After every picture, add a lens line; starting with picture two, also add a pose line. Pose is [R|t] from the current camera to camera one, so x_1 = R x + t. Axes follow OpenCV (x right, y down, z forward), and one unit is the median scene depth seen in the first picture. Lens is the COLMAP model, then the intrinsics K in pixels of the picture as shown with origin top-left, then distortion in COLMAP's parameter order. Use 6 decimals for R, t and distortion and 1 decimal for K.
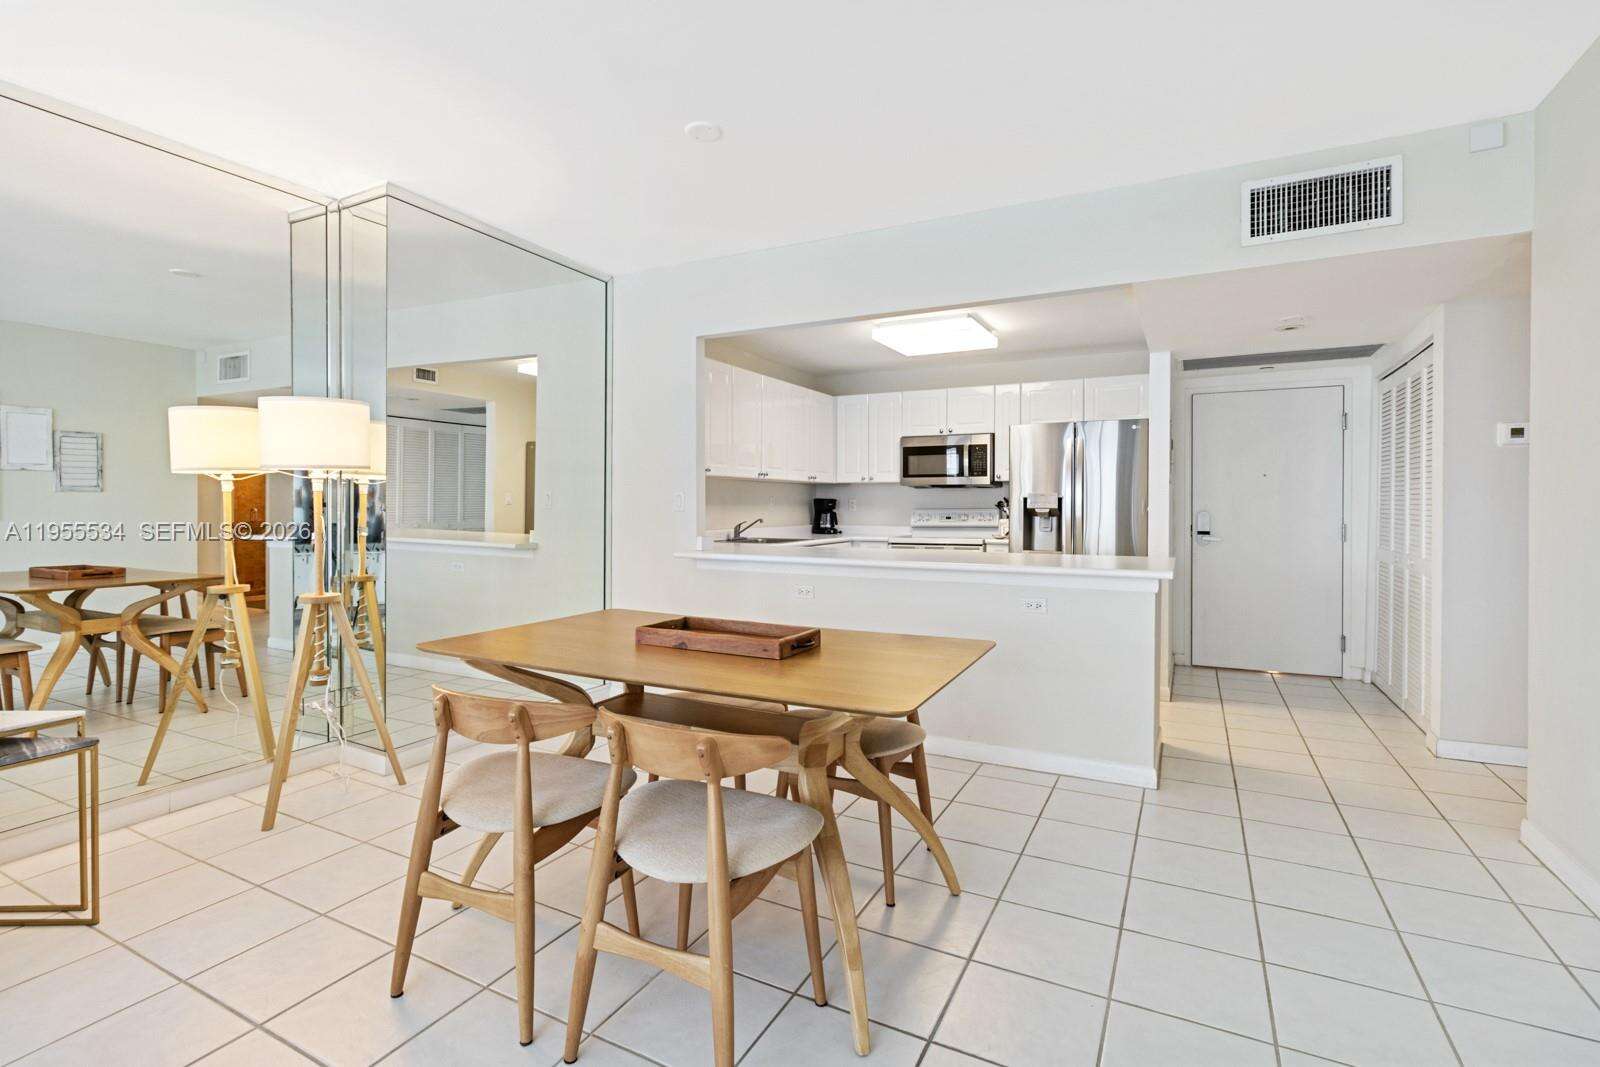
lens RADIAL K [[750.2, 0, 797.1], [0, 750.2, 507.8], [0, 0, 1]] dist [0.001788, 0.000483]
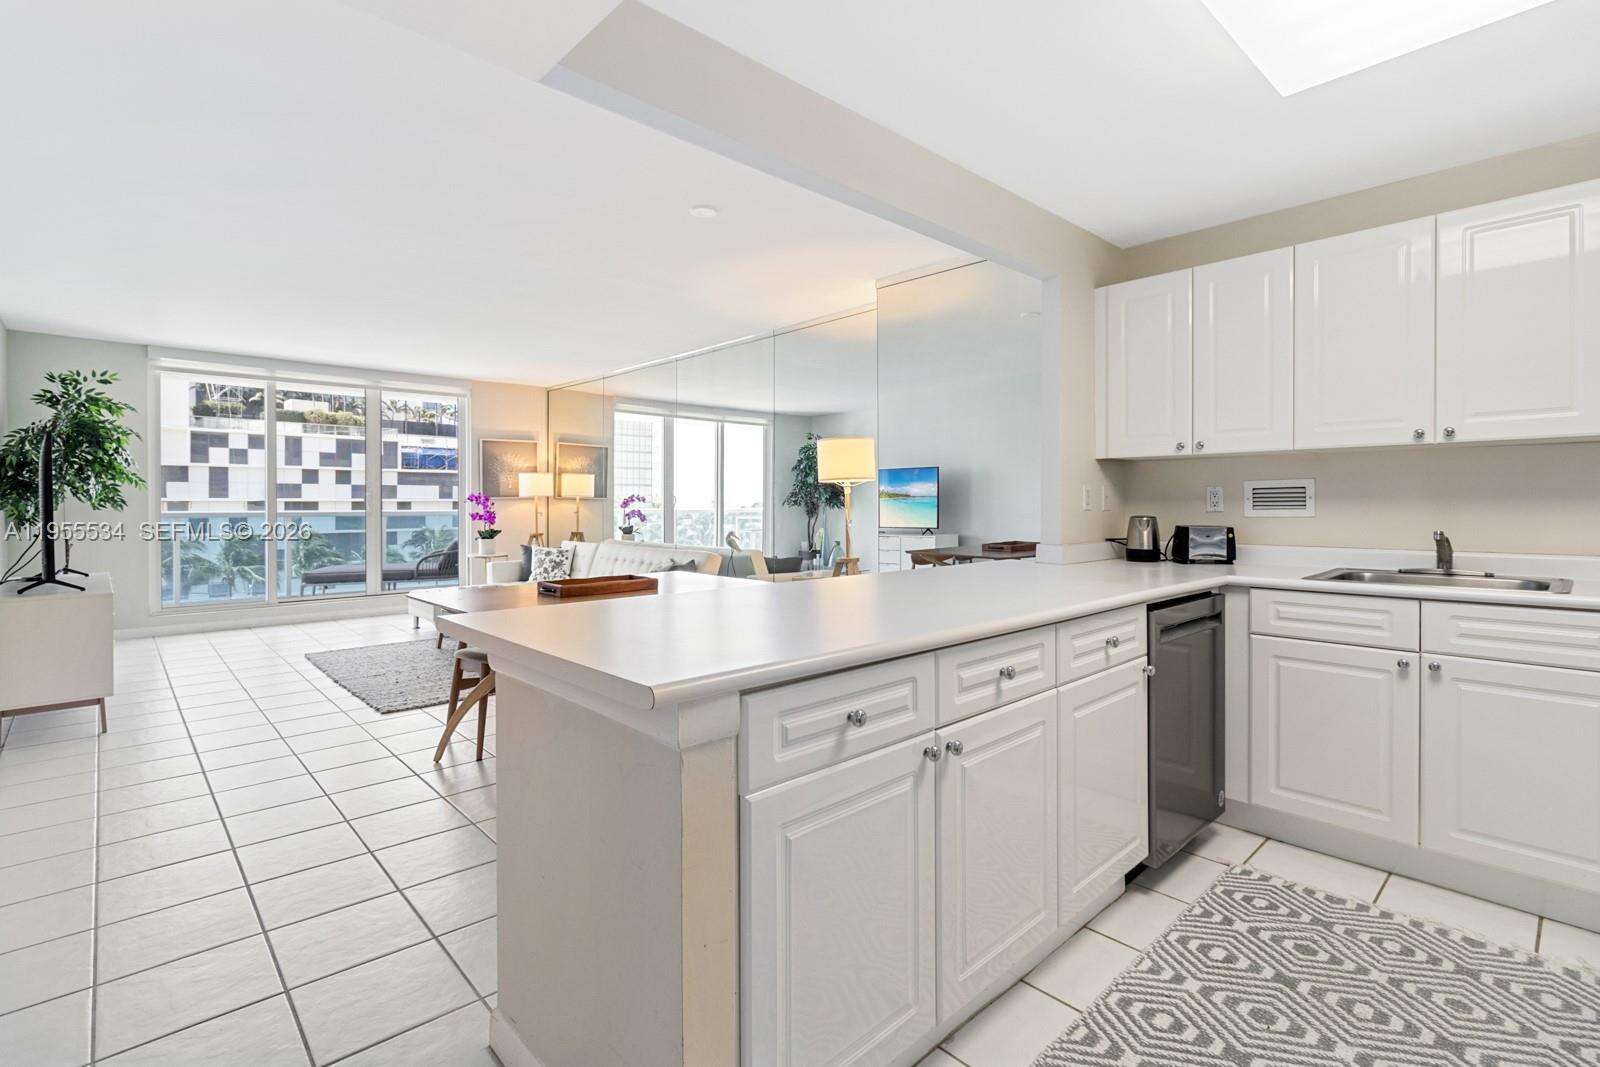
lens RADIAL K [[743.4, 0, 792.0], [0, 743.4, 507.7], [0, 0, 1]] dist [0.001848, -0.000102]
pose [[-0.336183, 0.003548, -0.941790, 0.507479], [-0.003430, 0.999982, 0.004992, -0.000321], [0.941790, 0.004909, -0.336165, 0.779692]]
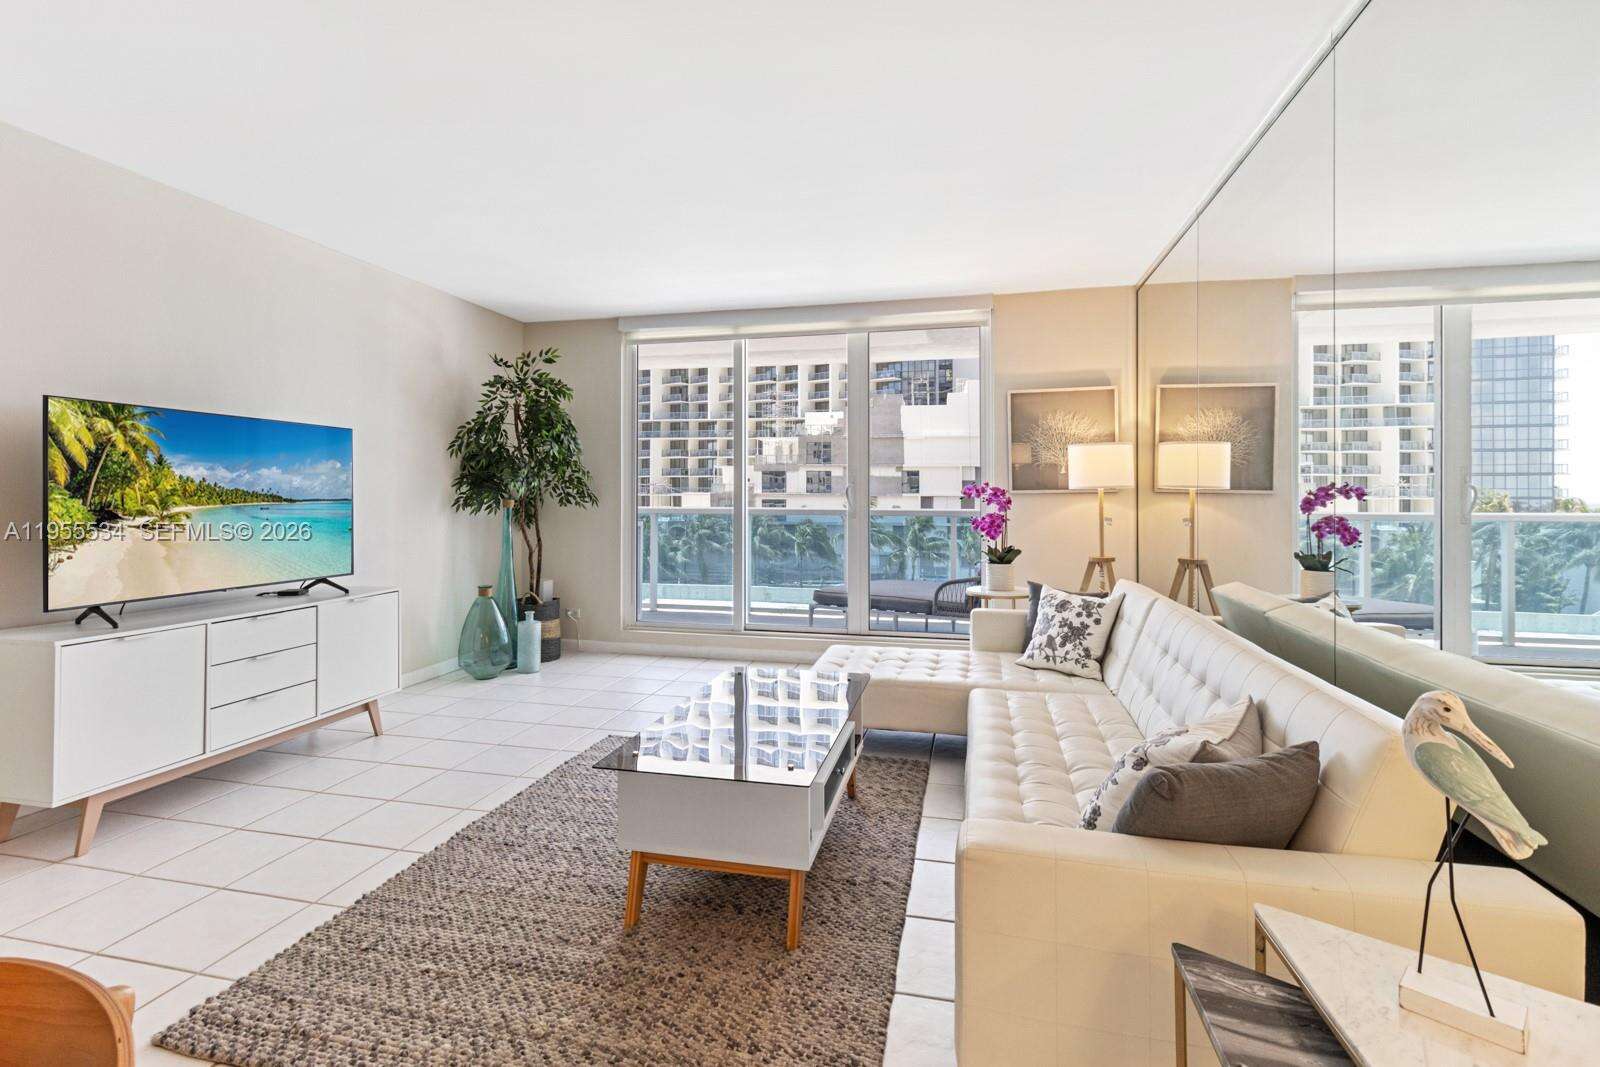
lens RADIAL K [[751.9, 0, 794.6], [0, 751.9, 490.7], [0, 0, 1]] dist [0.001578, 0.000261]
pose [[-0.970289, -0.006689, -0.241858, -0.241518], [-0.005564, 0.999970, -0.005335, -0.004940], [0.241886, -0.003831, -0.970297, 0.485399]]
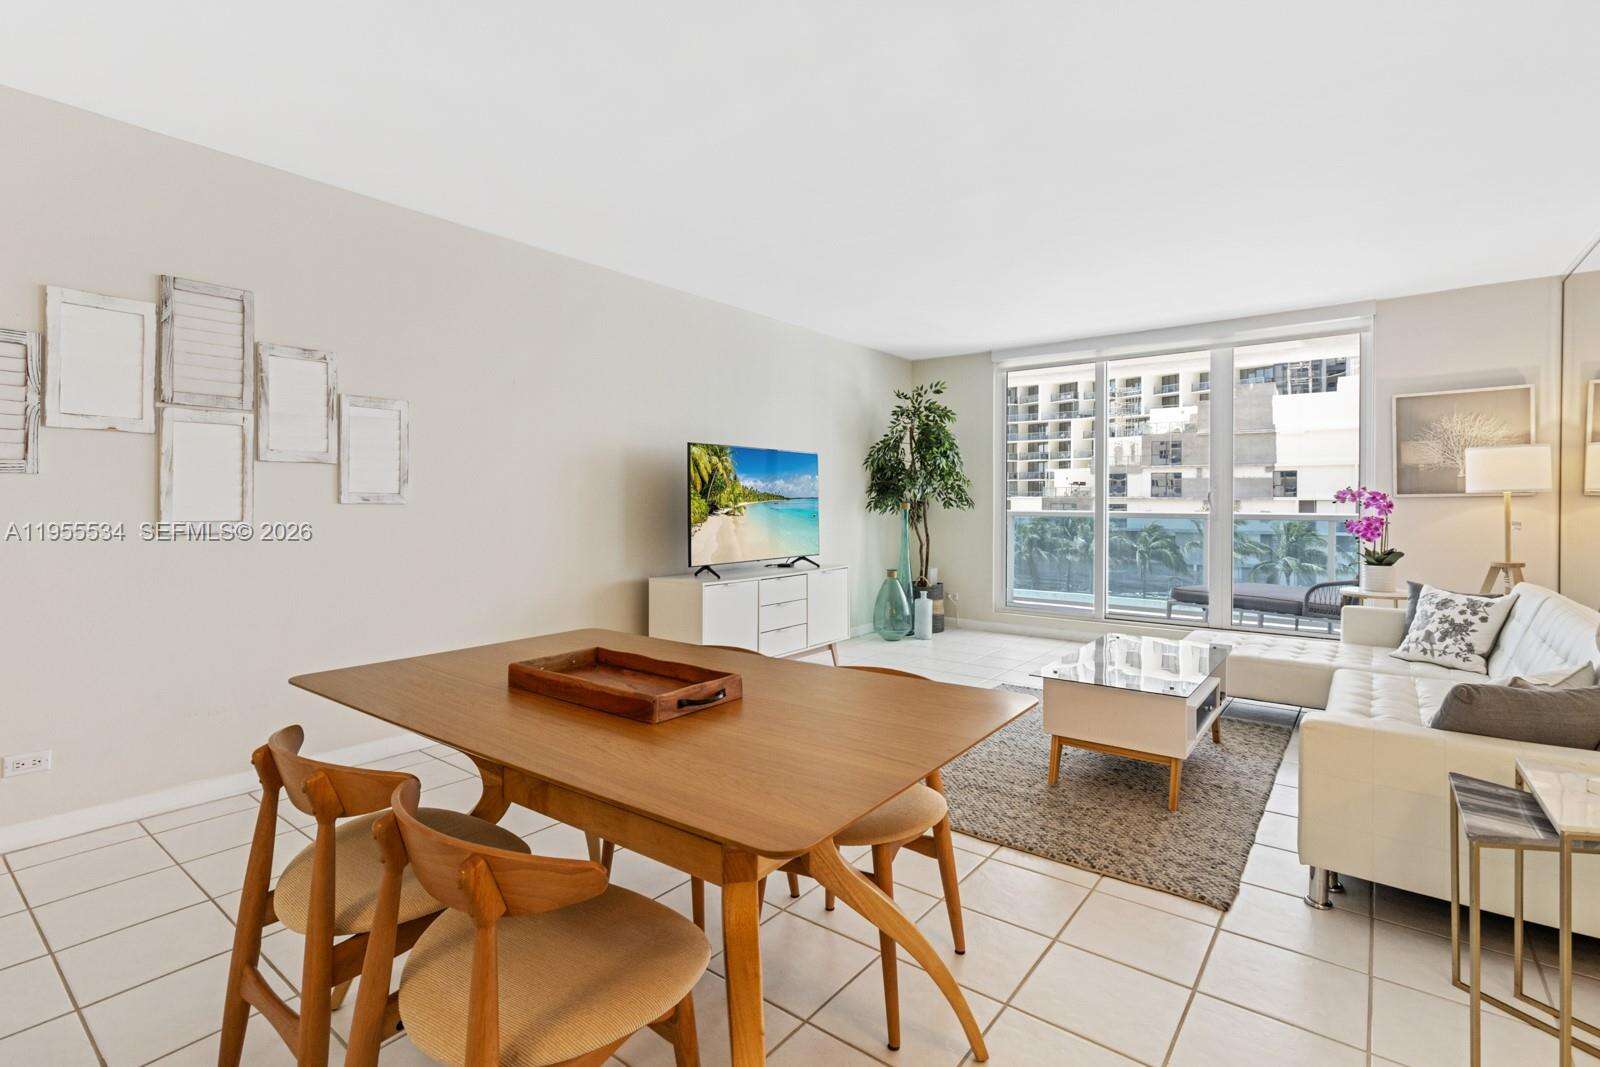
lens RADIAL K [[750.2, 0, 797.1], [0, 750.2, 507.8], [0, 0, 1]] dist [0.001788, 0.000483]
pose [[-0.983914, -0.006197, 0.178534, -0.163176], [-0.003839, 0.999901, 0.013548, -0.004929], [-0.178600, 0.012645, -0.983840, 0.694610]]
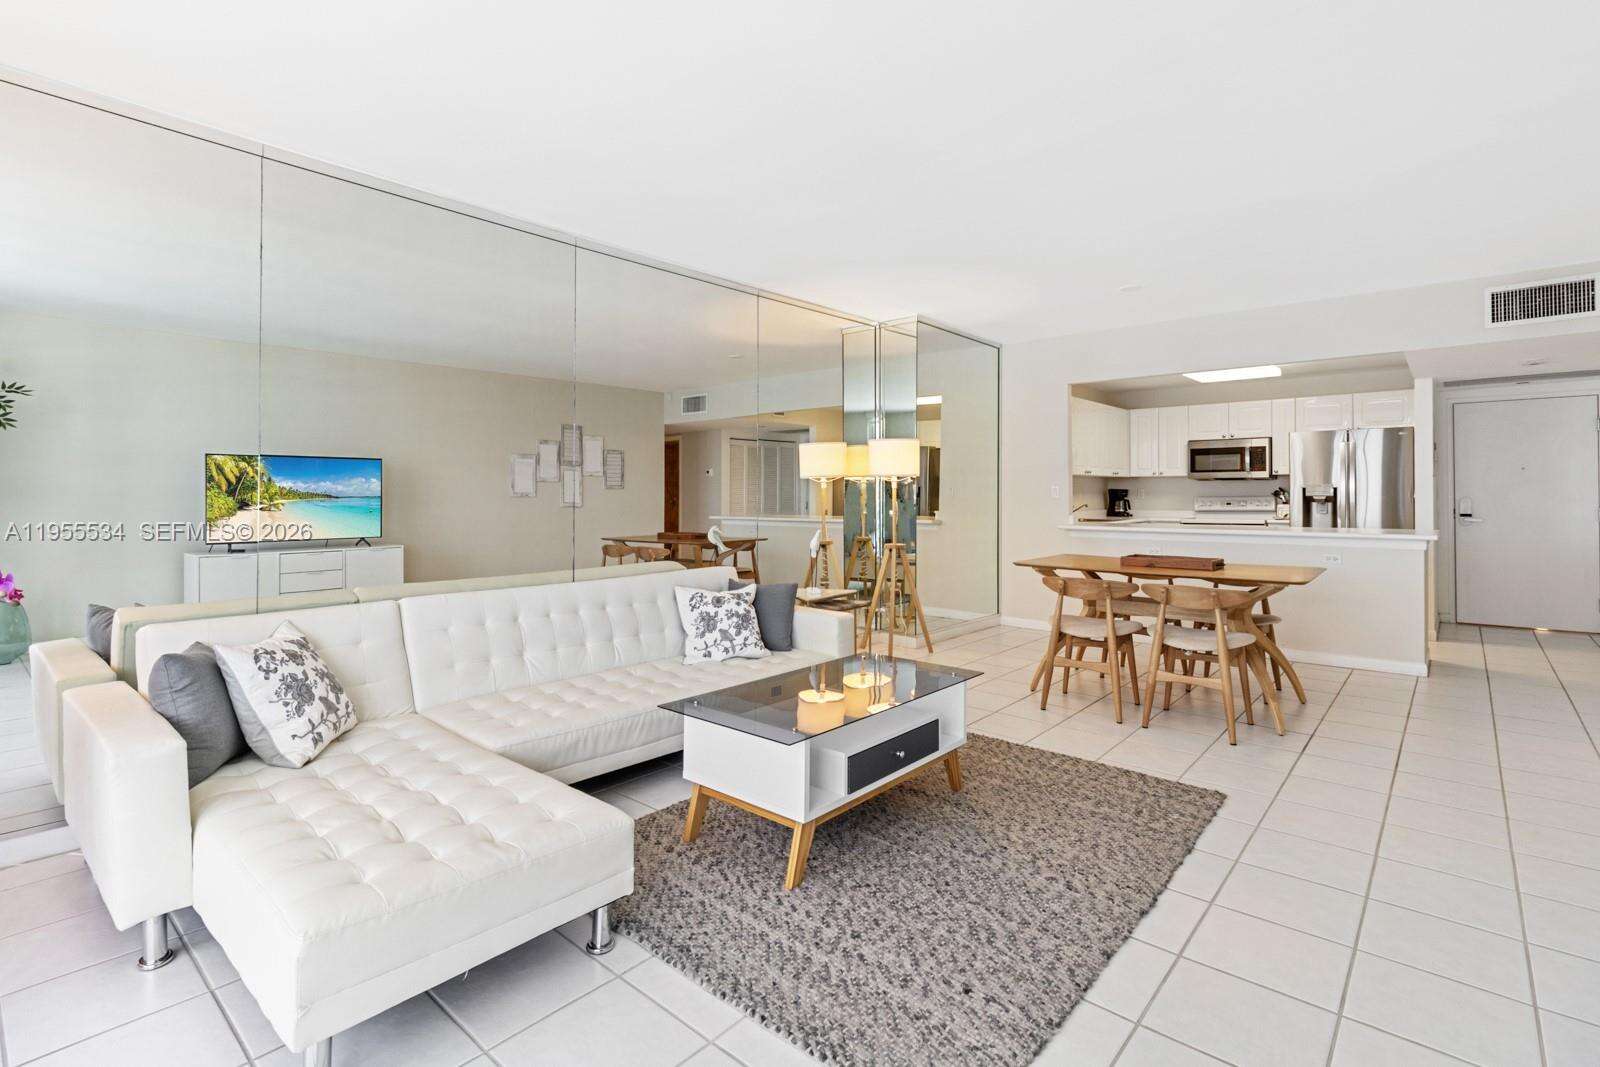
lens RADIAL K [[752.5, 0, 795.5], [0, 752.5, 487.1], [0, 0, 1]] dist [-0.000567, -0.000736]
pose [[0.971016, -0.007404, -0.238899, -0.236869], [0.004417, 0.999905, -0.013039, -0.001574], [0.238973, 0.011606, 0.970957, -0.471489]]
